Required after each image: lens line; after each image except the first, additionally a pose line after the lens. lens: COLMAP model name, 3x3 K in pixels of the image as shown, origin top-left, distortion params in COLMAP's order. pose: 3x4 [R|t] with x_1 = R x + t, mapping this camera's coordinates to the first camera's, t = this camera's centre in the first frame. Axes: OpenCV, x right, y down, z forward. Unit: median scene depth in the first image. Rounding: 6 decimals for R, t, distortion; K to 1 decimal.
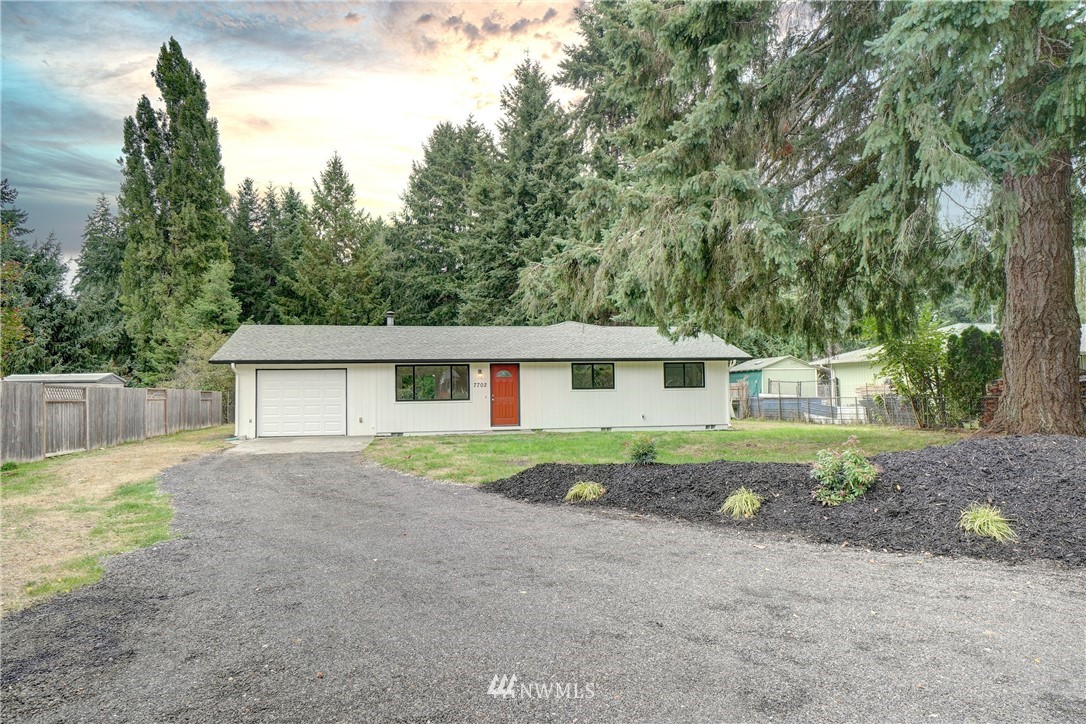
lens RADIAL K [[695.3, 0, 545.9], [0, 695.3, 359.3], [0, 0, 1]] dist [0.002702, 0.001154]
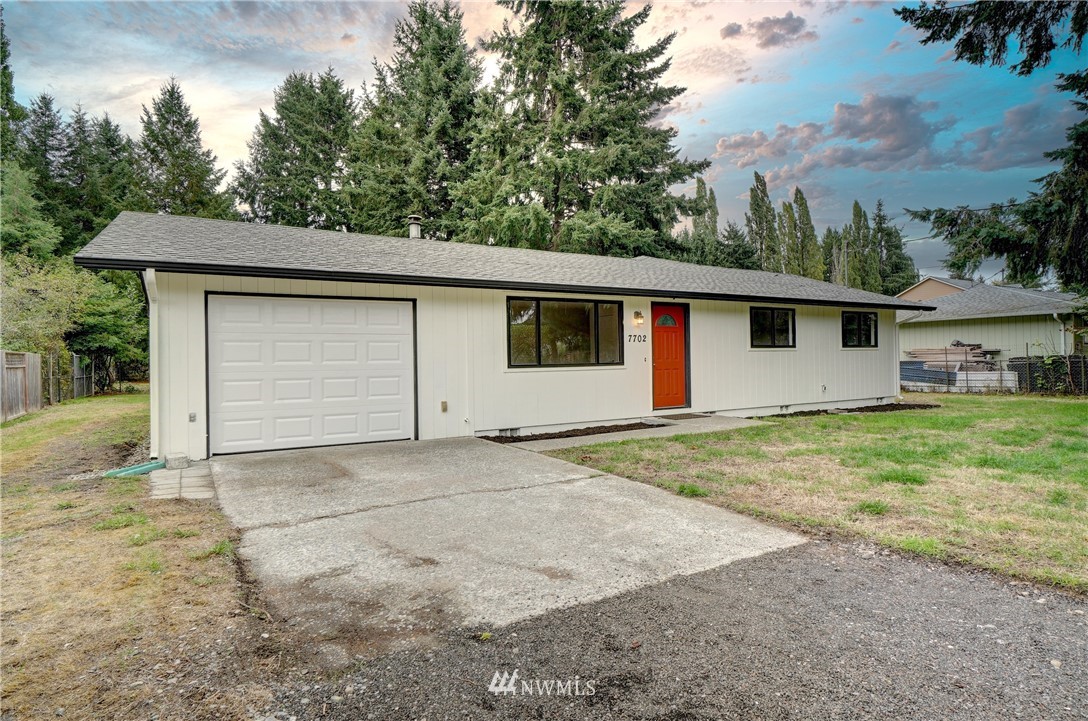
lens RADIAL K [[570.4, 0, 541.2], [0, 570.4, 354.8], [0, 0, 1]] dist [0.002986, 0.001518]
pose [[0.947660, 0.002403, 0.319273, -0.325556], [-0.014587, 0.999253, 0.035775, 0.035604], [-0.318948, -0.038560, 0.946987, 0.594503]]
